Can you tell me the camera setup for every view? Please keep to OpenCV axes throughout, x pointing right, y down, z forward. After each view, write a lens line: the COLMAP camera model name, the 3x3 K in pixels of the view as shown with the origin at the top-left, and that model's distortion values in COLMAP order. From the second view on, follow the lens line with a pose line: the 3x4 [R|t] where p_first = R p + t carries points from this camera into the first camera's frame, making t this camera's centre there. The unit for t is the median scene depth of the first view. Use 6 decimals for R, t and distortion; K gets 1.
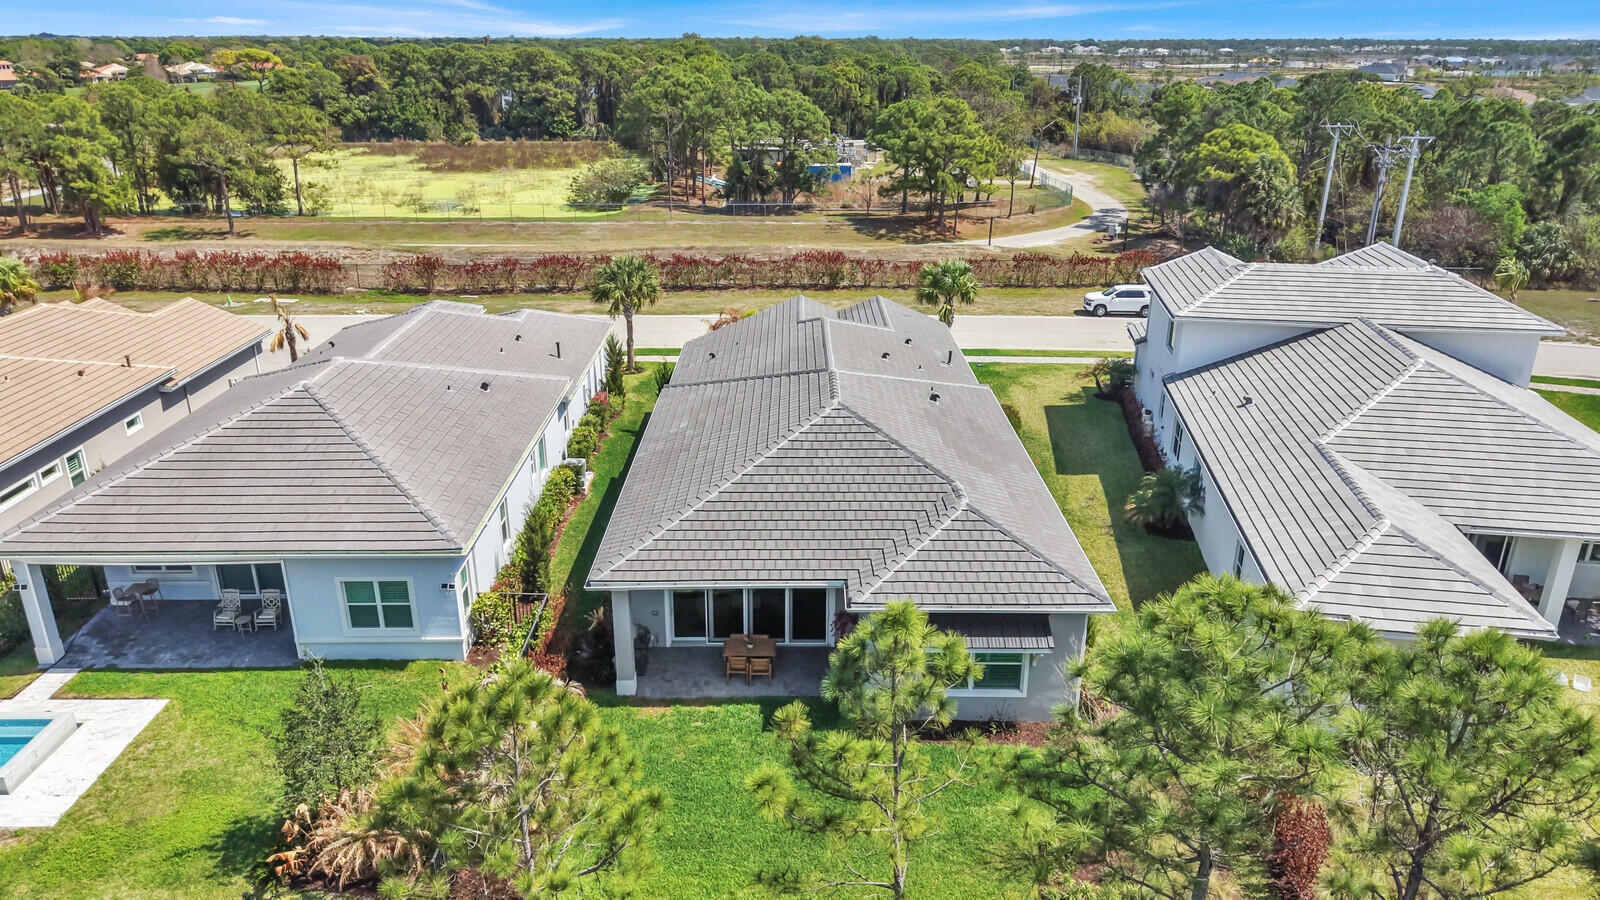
lens RADIAL K [[1077.1, 0, 800.0], [0, 1077.1, 450.0], [0, 0, 1]] dist [0.078522, -0.102653]
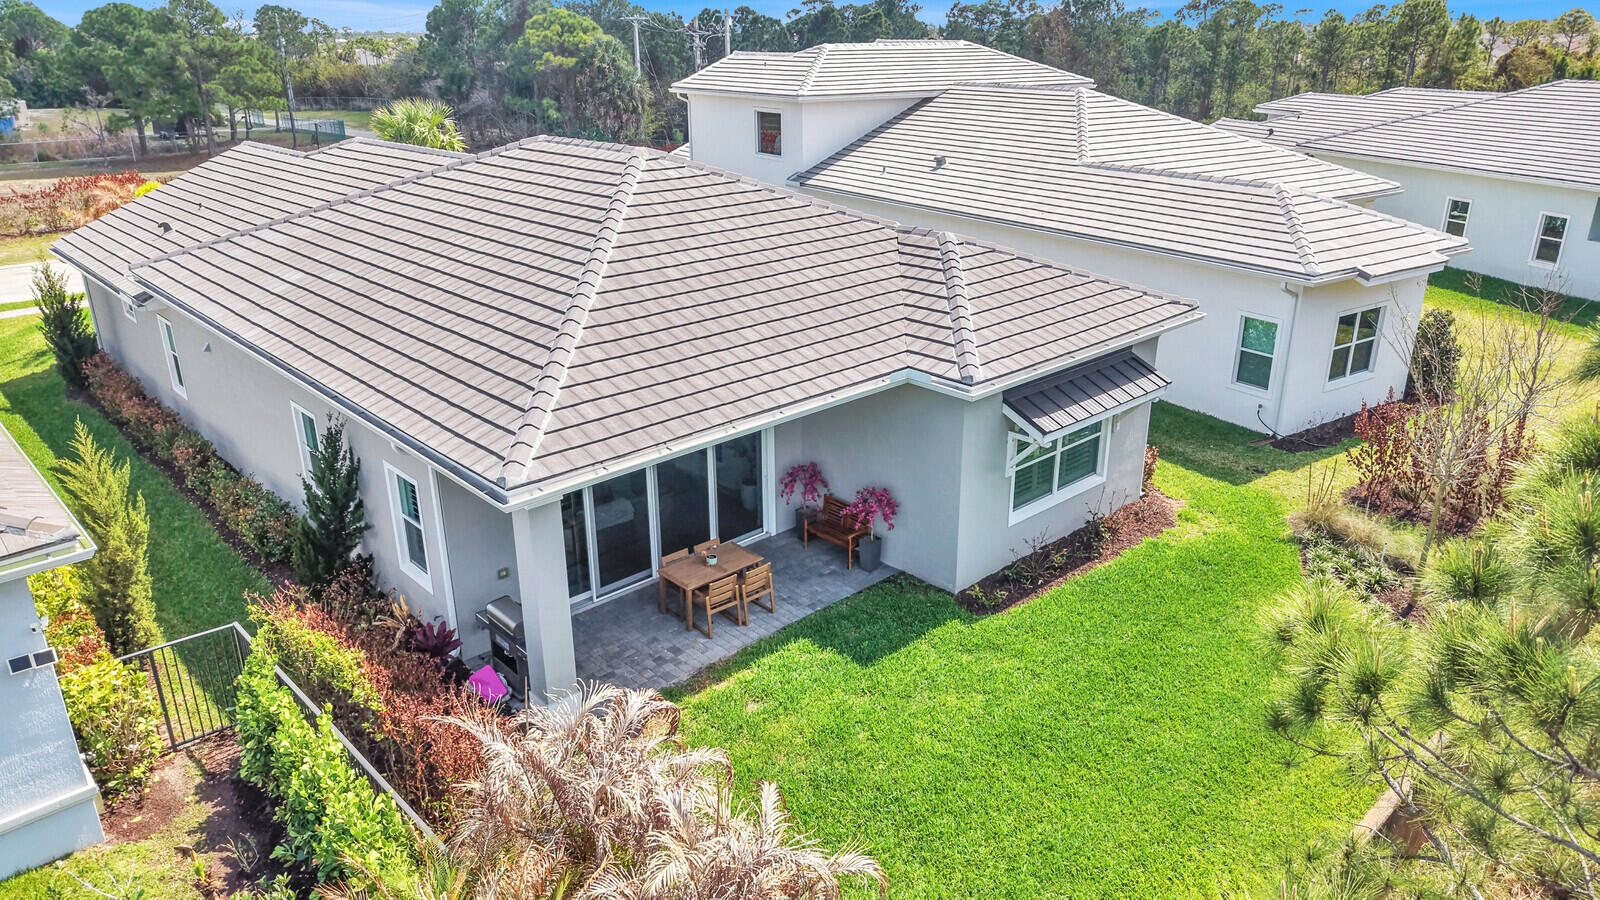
lens RADIAL K [[1077.1, 0, 800.0], [0, 1077.1, 450.0], [0, 0, 1]] dist [0.078522, -0.102653]
pose [[0.743705, -0.253542, 0.618562, -0.239328], [0.251248, 0.963461, 0.092833, 0.061805], [-0.619498, 0.086372, 0.780233, 0.381480]]
